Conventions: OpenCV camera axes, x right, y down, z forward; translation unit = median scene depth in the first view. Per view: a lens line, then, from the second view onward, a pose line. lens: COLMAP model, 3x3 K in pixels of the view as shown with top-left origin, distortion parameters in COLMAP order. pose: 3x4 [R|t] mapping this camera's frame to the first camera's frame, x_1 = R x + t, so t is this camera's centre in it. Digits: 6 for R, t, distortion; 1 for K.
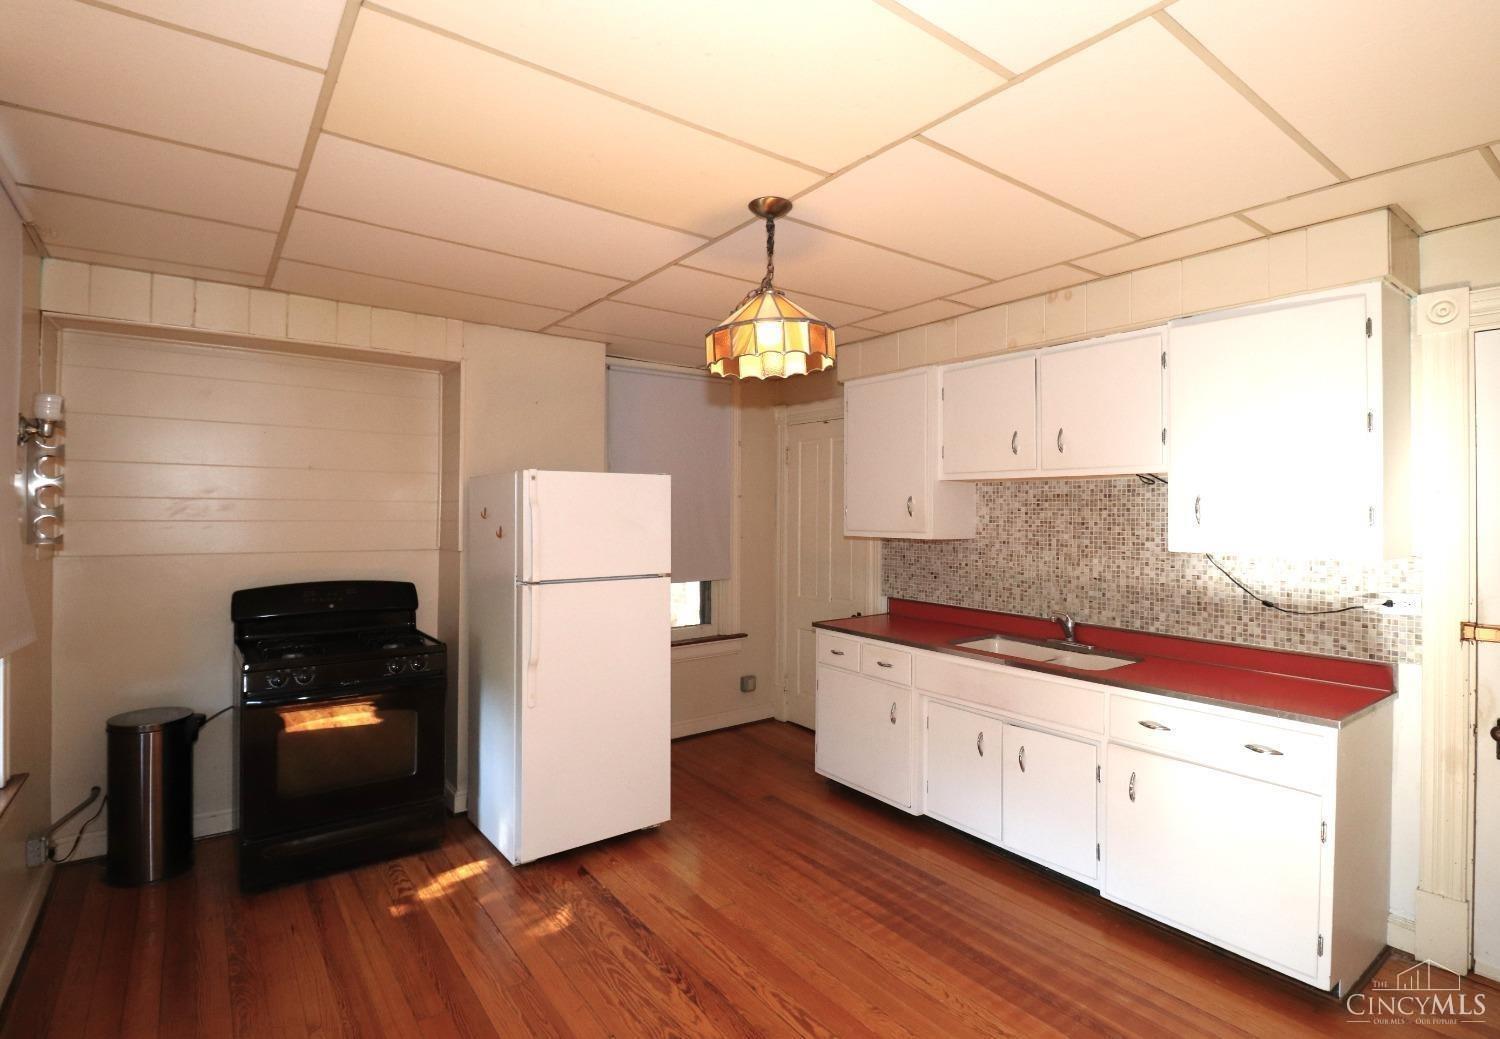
lens RADIAL K [[734.6, 0, 745.7], [0, 734.6, 512.5], [0, 0, 1]] dist [-0.000286, -0.000027]
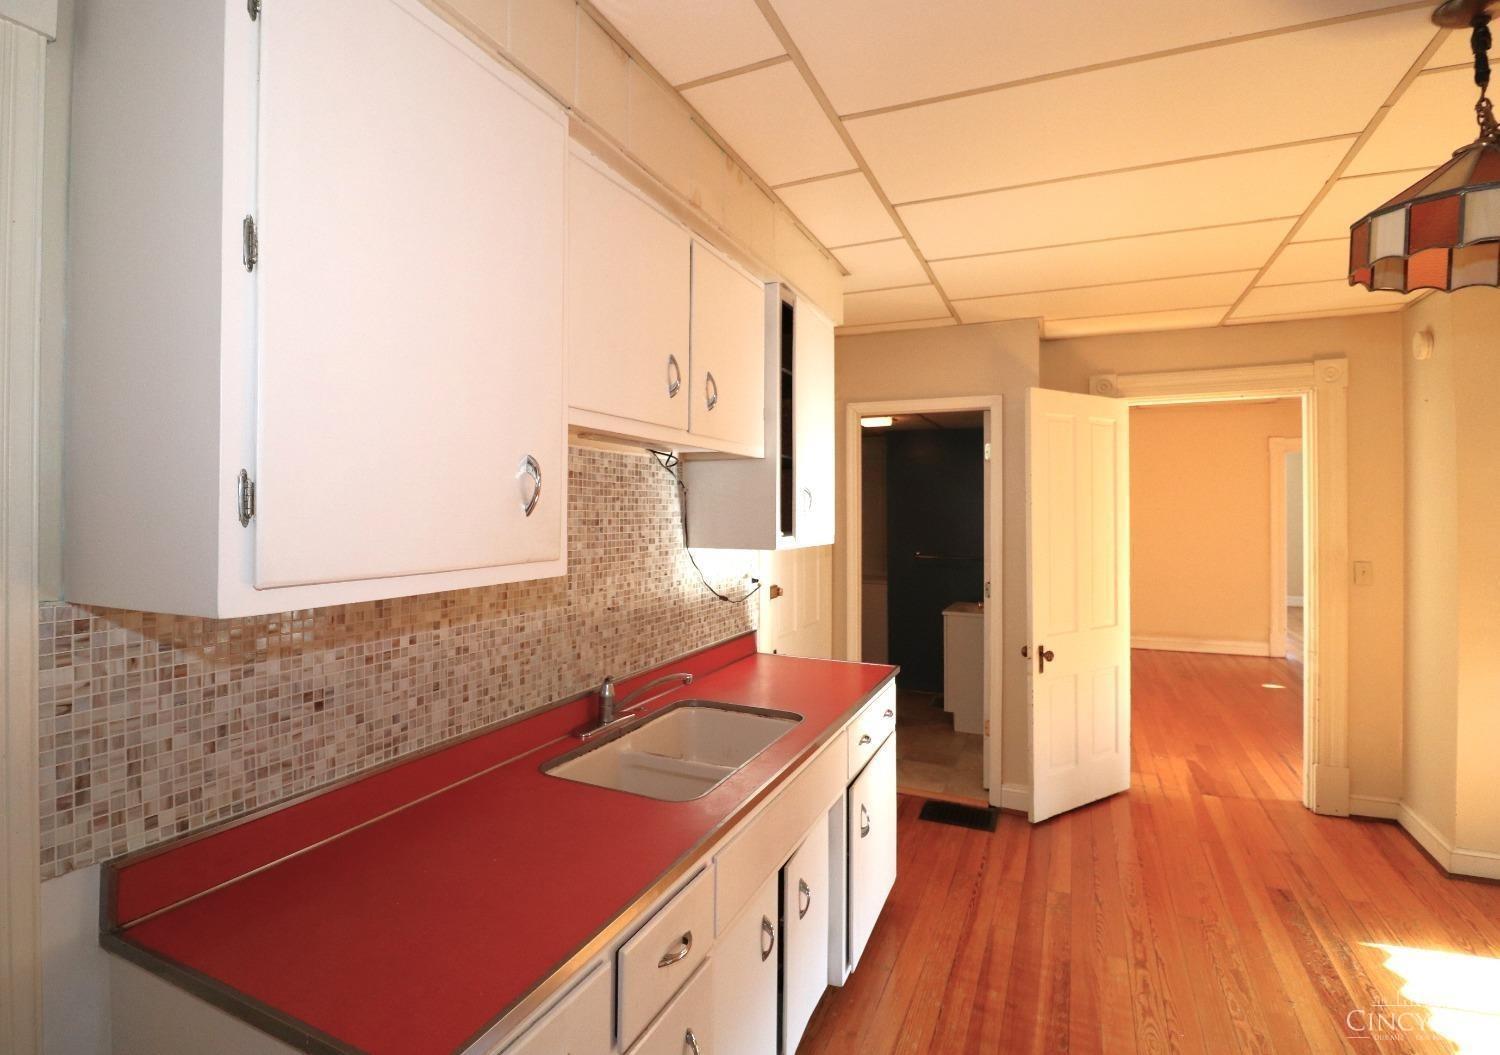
lens RADIAL K [[734.6, 0, 741.6], [0, 734.6, 503.6], [0, 0, 1]] dist [-0.002581, -0.000386]
pose [[-0.474792, 0.006225, 0.880076, -0.139064], [0.002347, 0.999980, -0.005807, 0.003441], [-0.880095, -0.000691, -0.474797, 1.239492]]
